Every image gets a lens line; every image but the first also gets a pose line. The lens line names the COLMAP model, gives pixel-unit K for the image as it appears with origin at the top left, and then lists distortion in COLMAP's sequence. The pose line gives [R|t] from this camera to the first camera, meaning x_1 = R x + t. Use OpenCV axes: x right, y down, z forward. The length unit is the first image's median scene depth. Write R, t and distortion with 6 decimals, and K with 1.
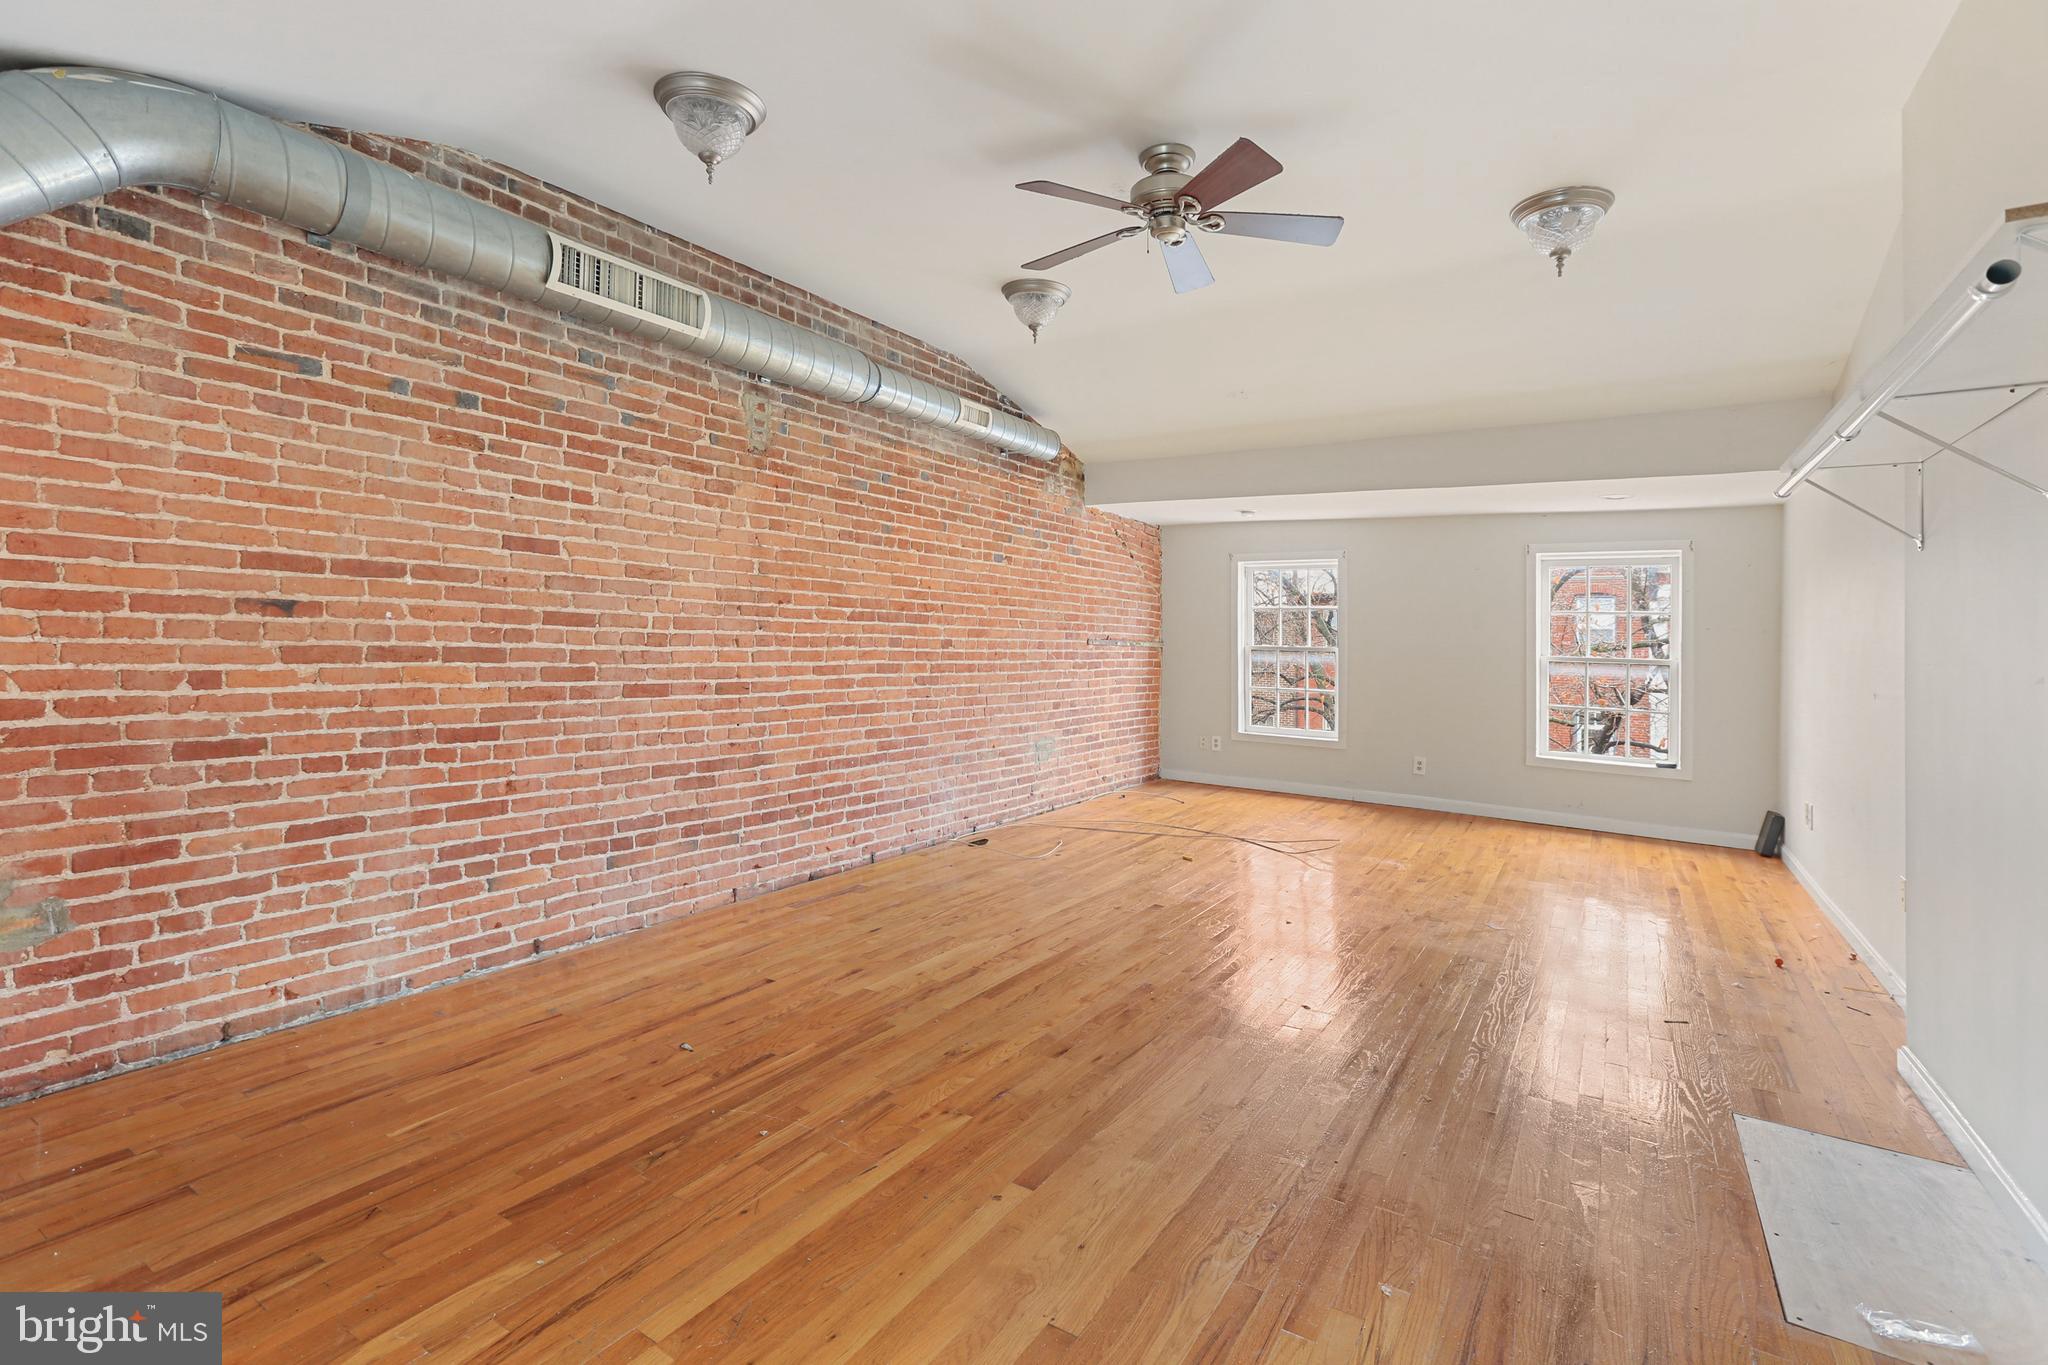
lens RADIAL K [[938.9, 0, 1027.0], [0, 938.9, 664.9], [0, 0, 1]] dist [-0.018447, 0.006725]
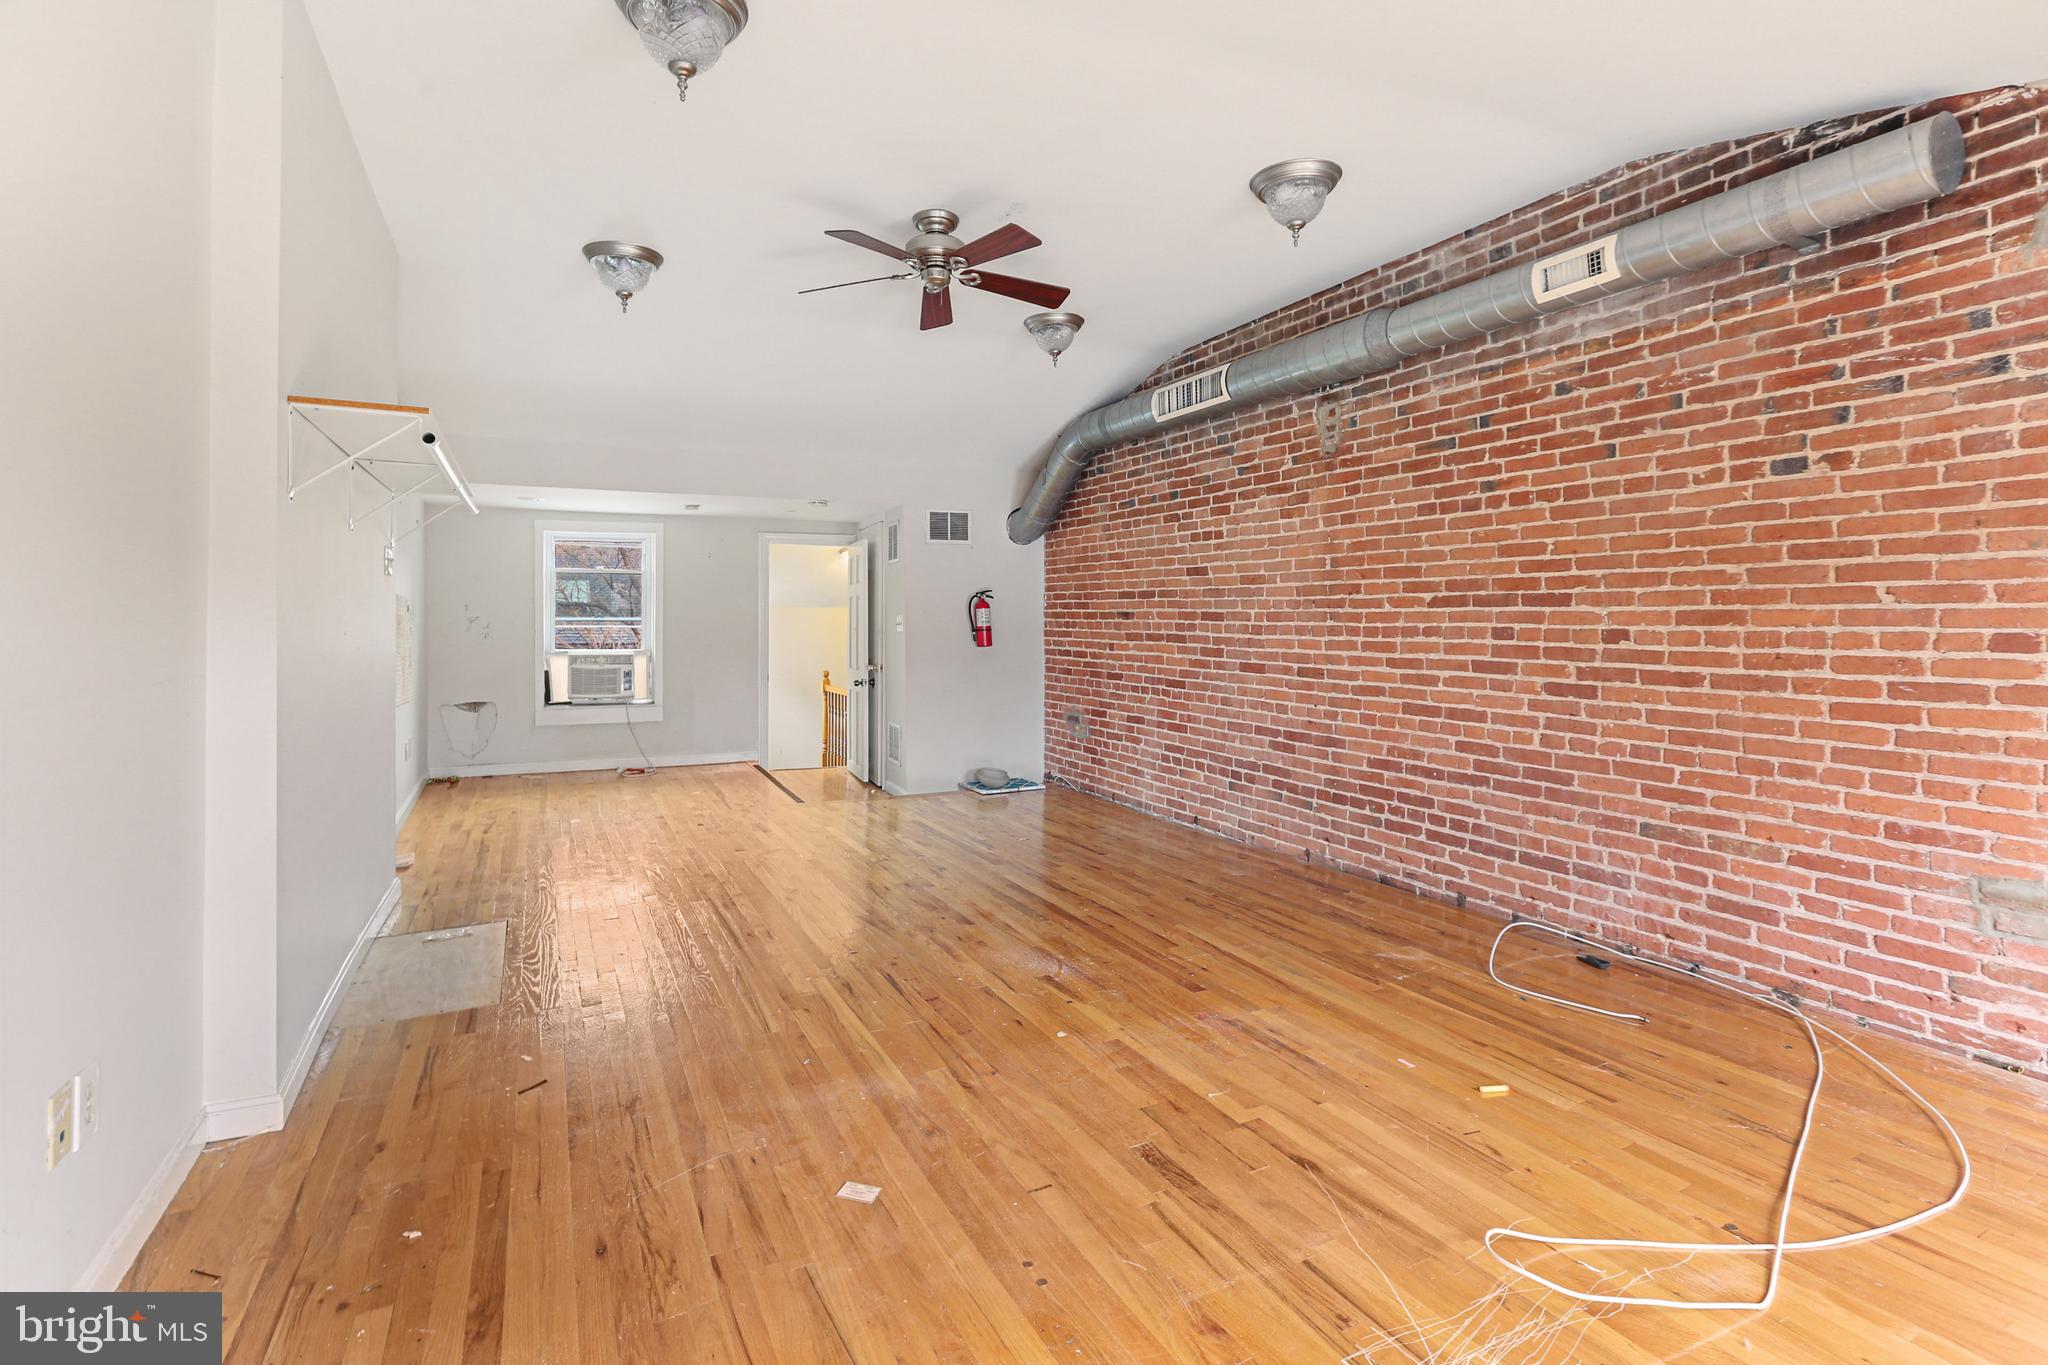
lens RADIAL K [[938.9, 0, 1015.6], [0, 938.9, 629.0], [0, 0, 1]] dist [-0.018447, 0.006725]
pose [[-0.495858, 0.008681, -0.868360, 0.869280], [-0.011893, 0.999788, 0.016786, -0.043704], [0.868322, 0.018651, -0.495649, 1.283592]]
